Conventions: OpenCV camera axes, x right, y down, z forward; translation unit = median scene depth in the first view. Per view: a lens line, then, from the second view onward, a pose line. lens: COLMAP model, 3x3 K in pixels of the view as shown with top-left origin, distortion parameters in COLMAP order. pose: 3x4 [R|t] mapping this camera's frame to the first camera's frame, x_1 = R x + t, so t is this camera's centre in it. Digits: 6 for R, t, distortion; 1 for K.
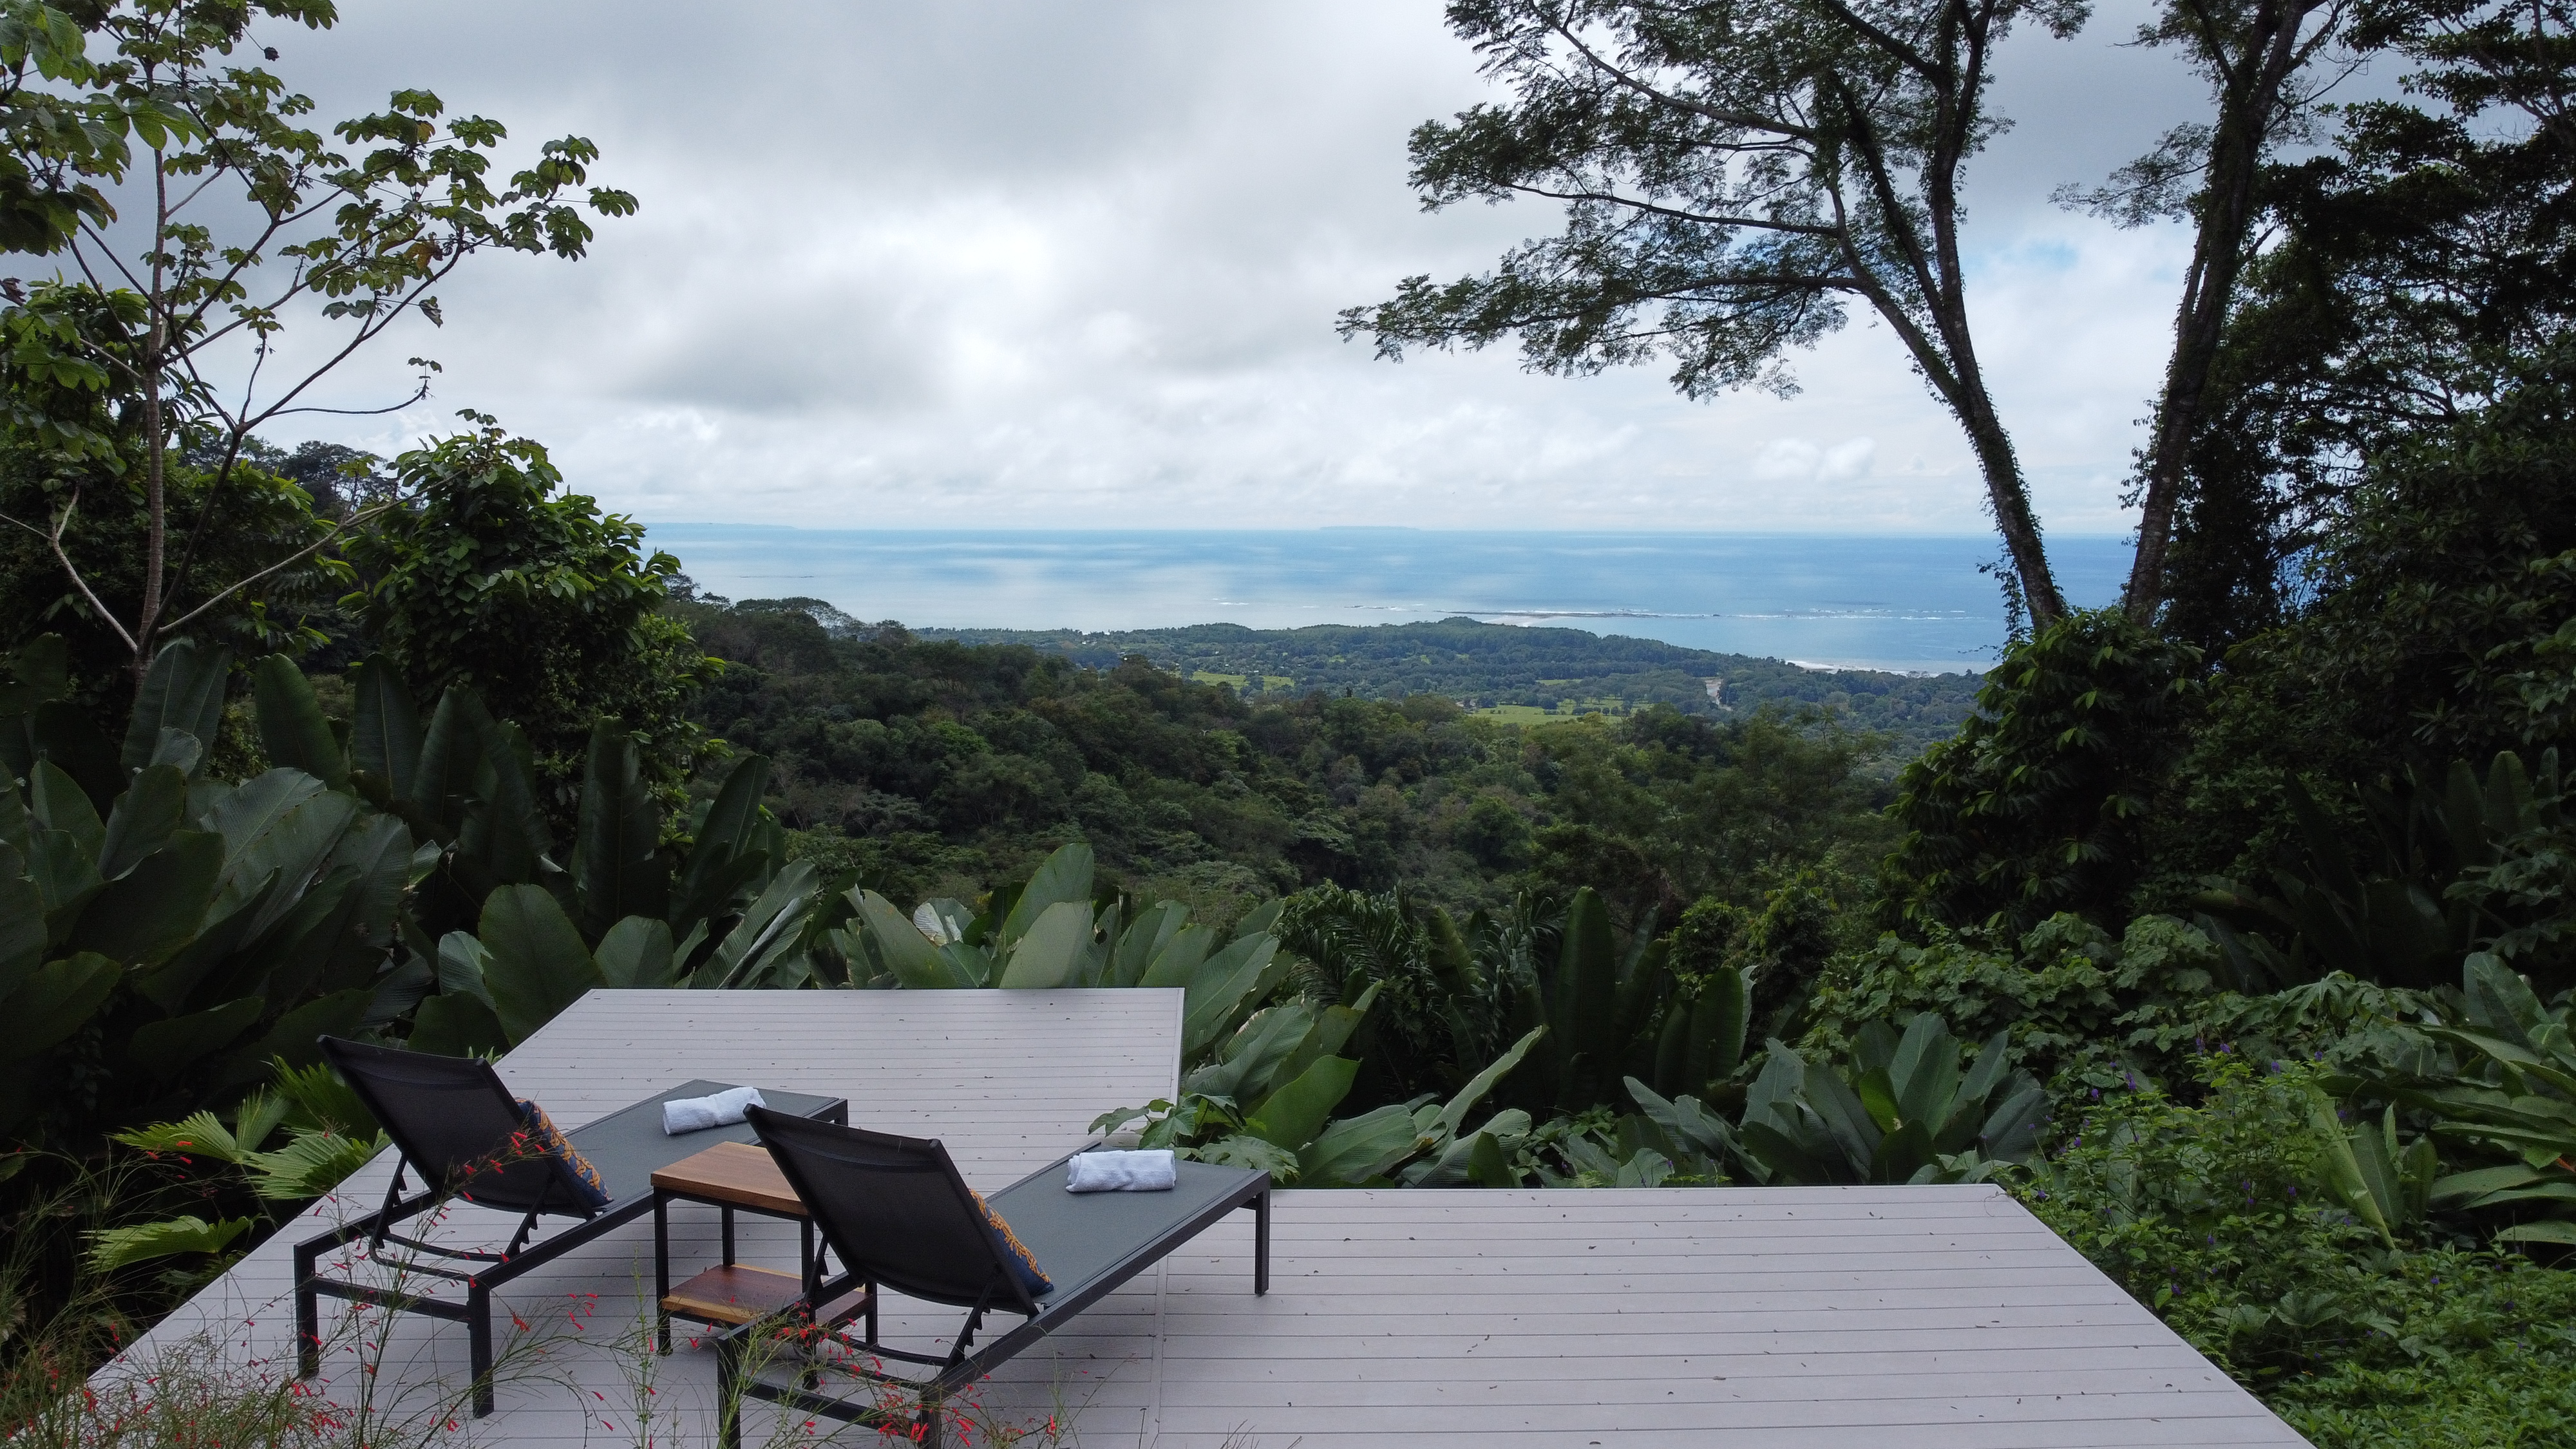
lens RADIAL K [[1999.5, 0, 1298.9], [0, 1999.5, 705.9], [0, 0, 1]] dist [0.006532, -0.012556]
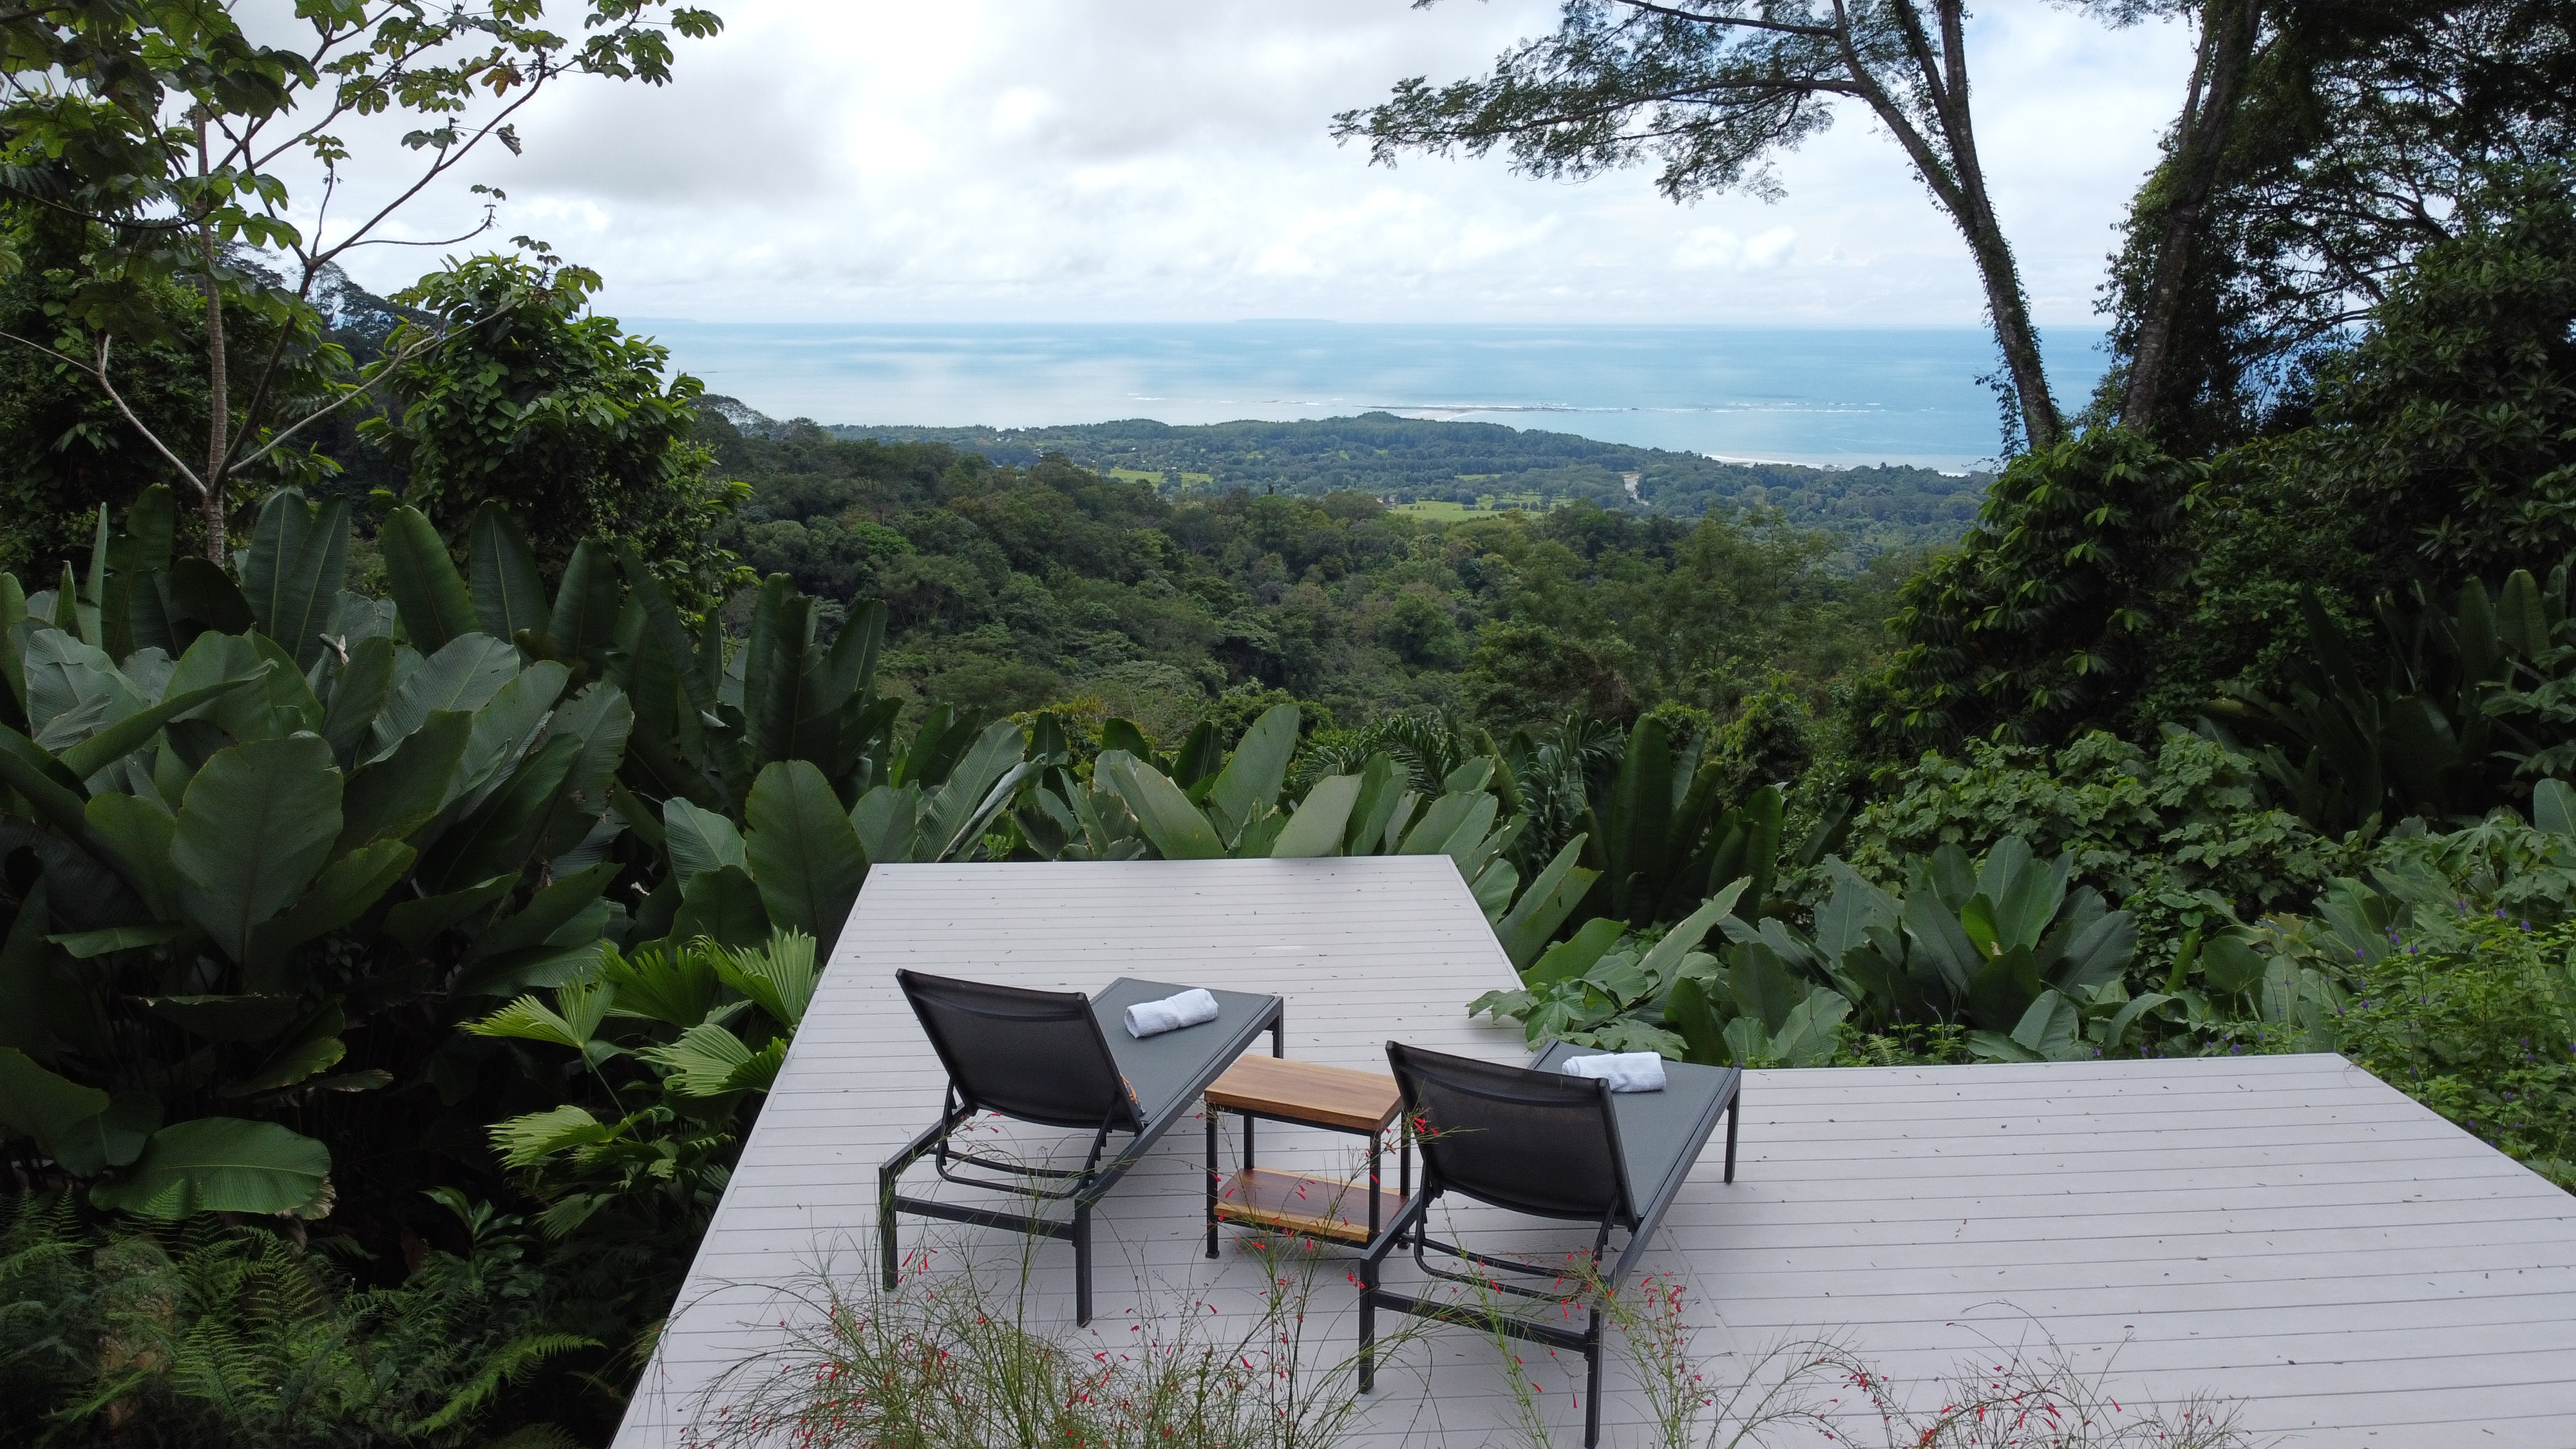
lens RADIAL K [[1999.5, 0, 1304.1], [0, 1999.5, 717.4], [0, 0, 1]] dist [0.006532, -0.012556]
pose [[0.999004, -0.009906, 0.043514, -0.004687], [0.005188, 0.994221, 0.107227, -0.001058], [-0.044325, -0.106894, 0.993282, -0.000254]]
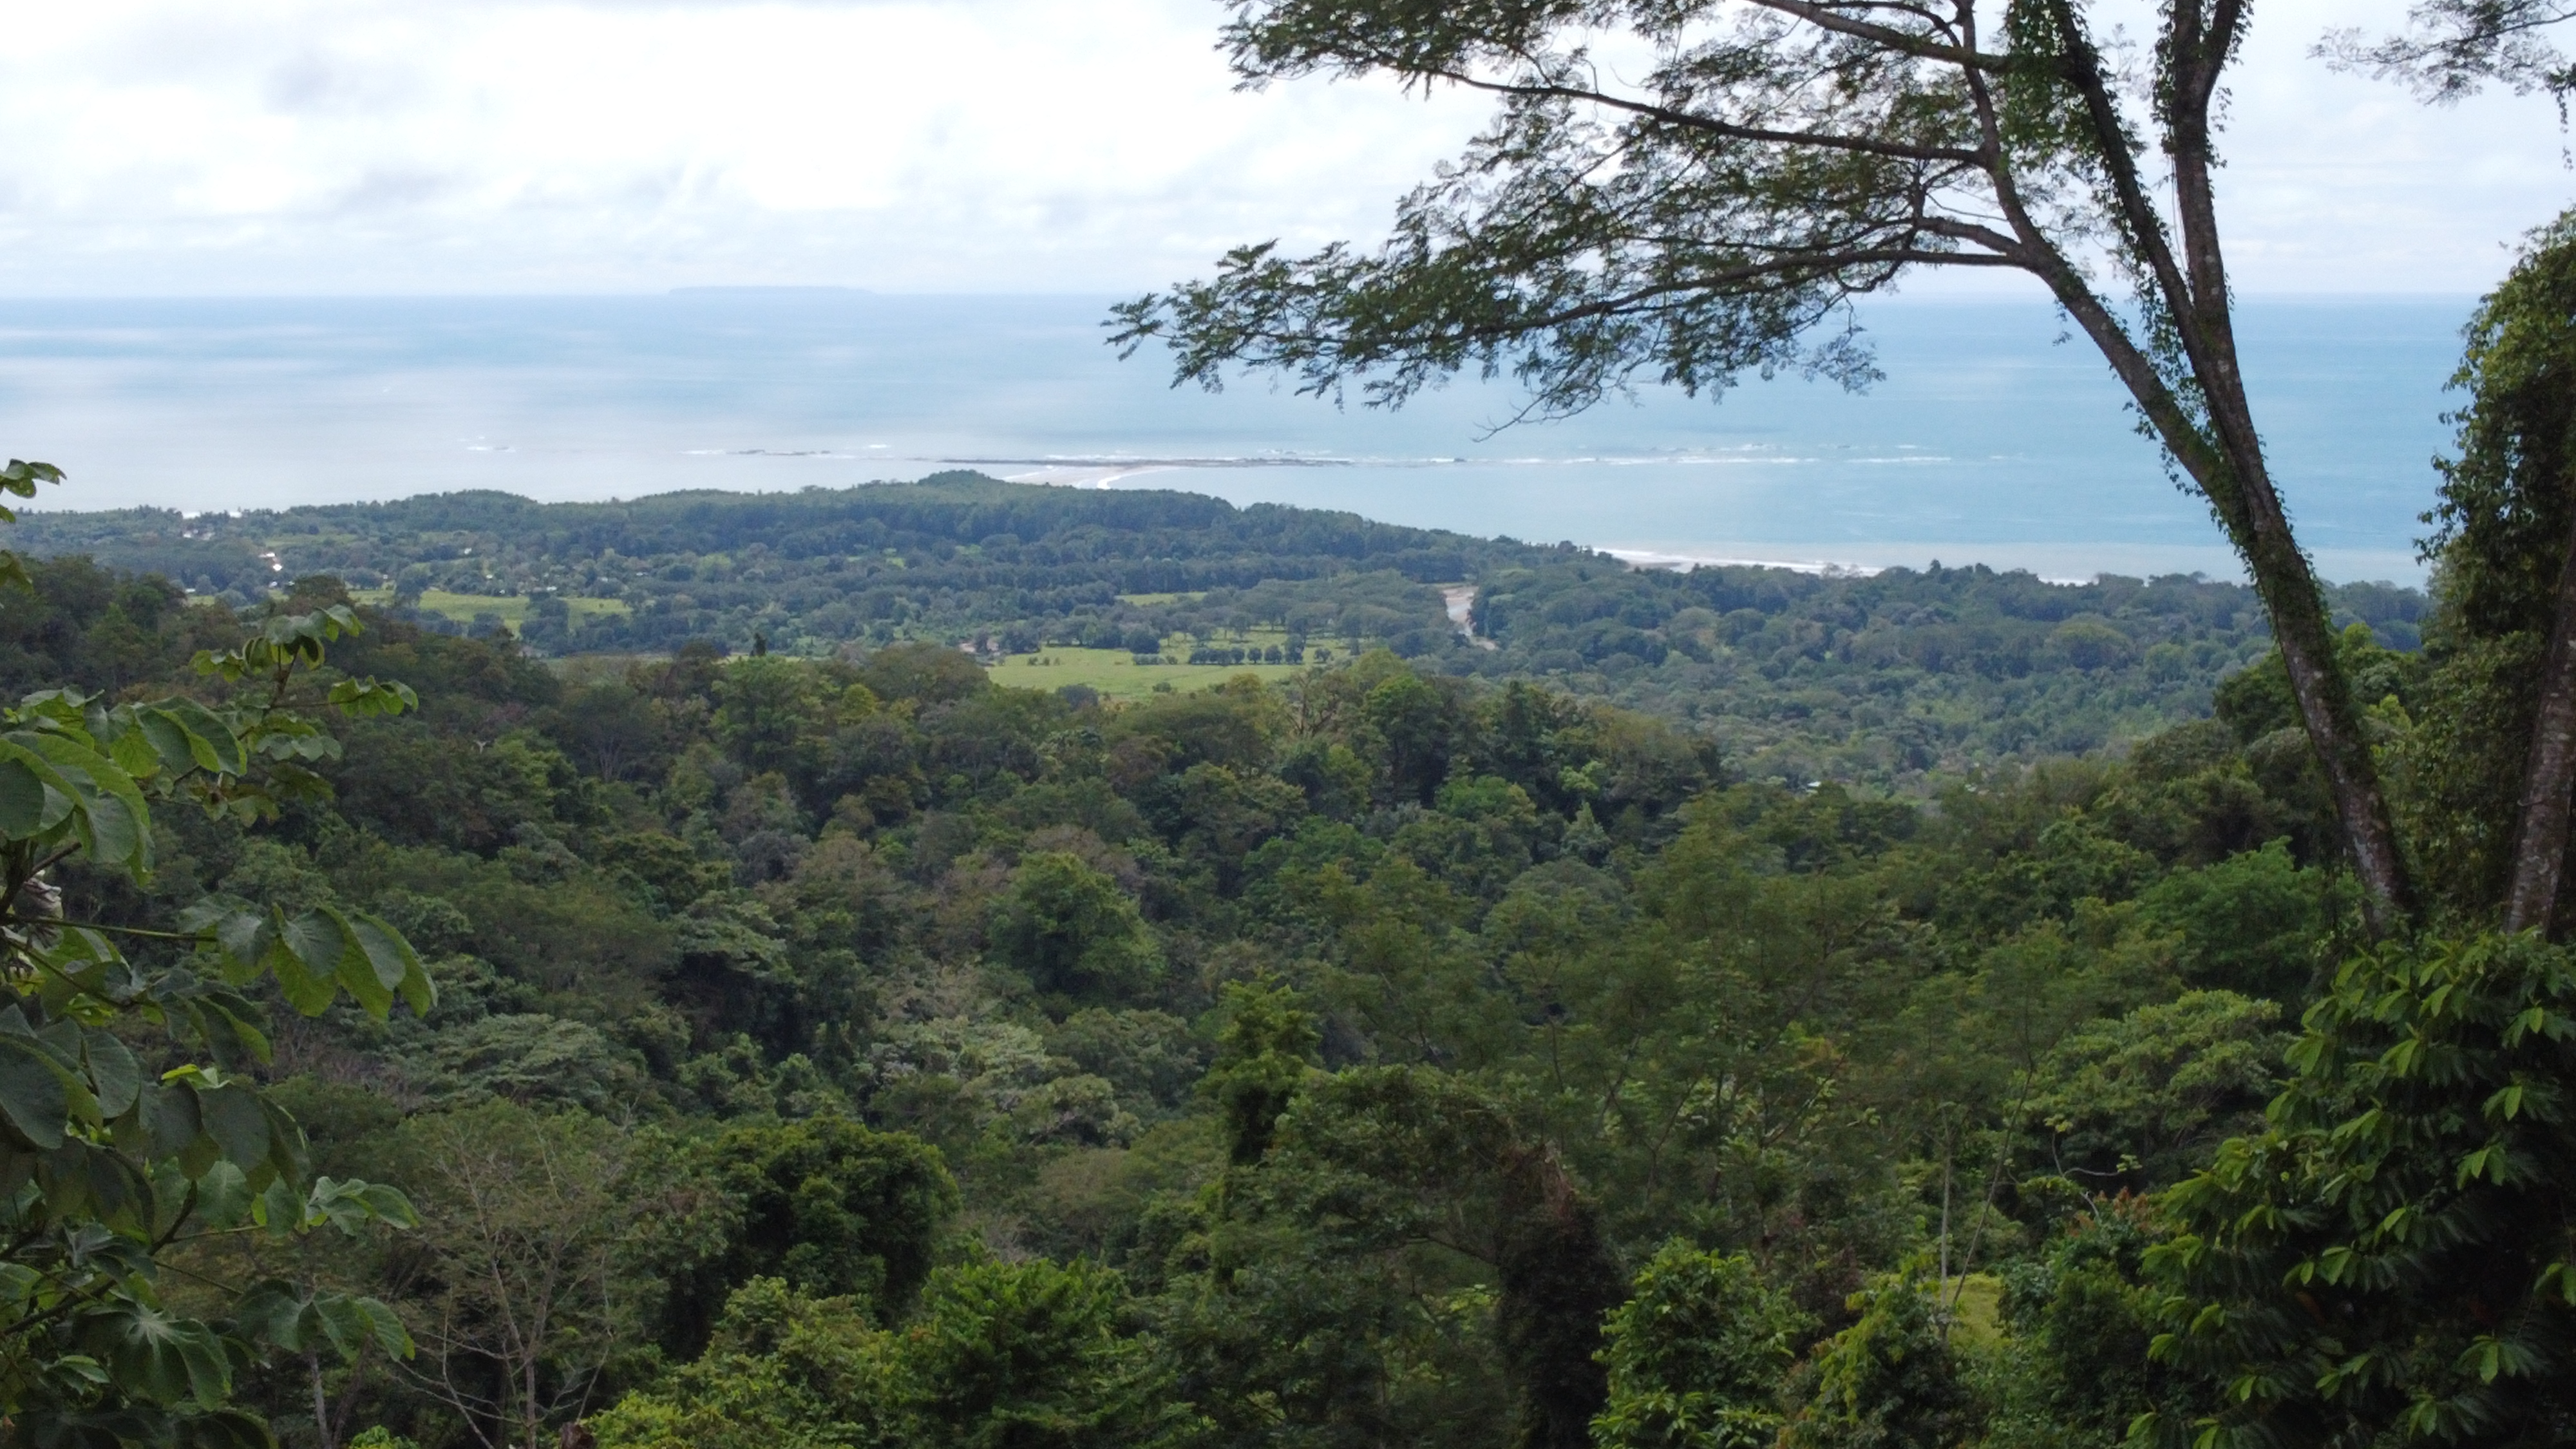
lens RADIAL K [[1999.5, 0, 1378.8], [0, 1999.5, 791.0], [0, 0, 1]] dist [0.006532, -0.012556]
pose [[0.992332, -0.019608, 0.122034, 0.181304], [0.041132, 0.983448, -0.176458, 0.193167], [-0.116555, 0.180124, 0.976714, 0.760799]]
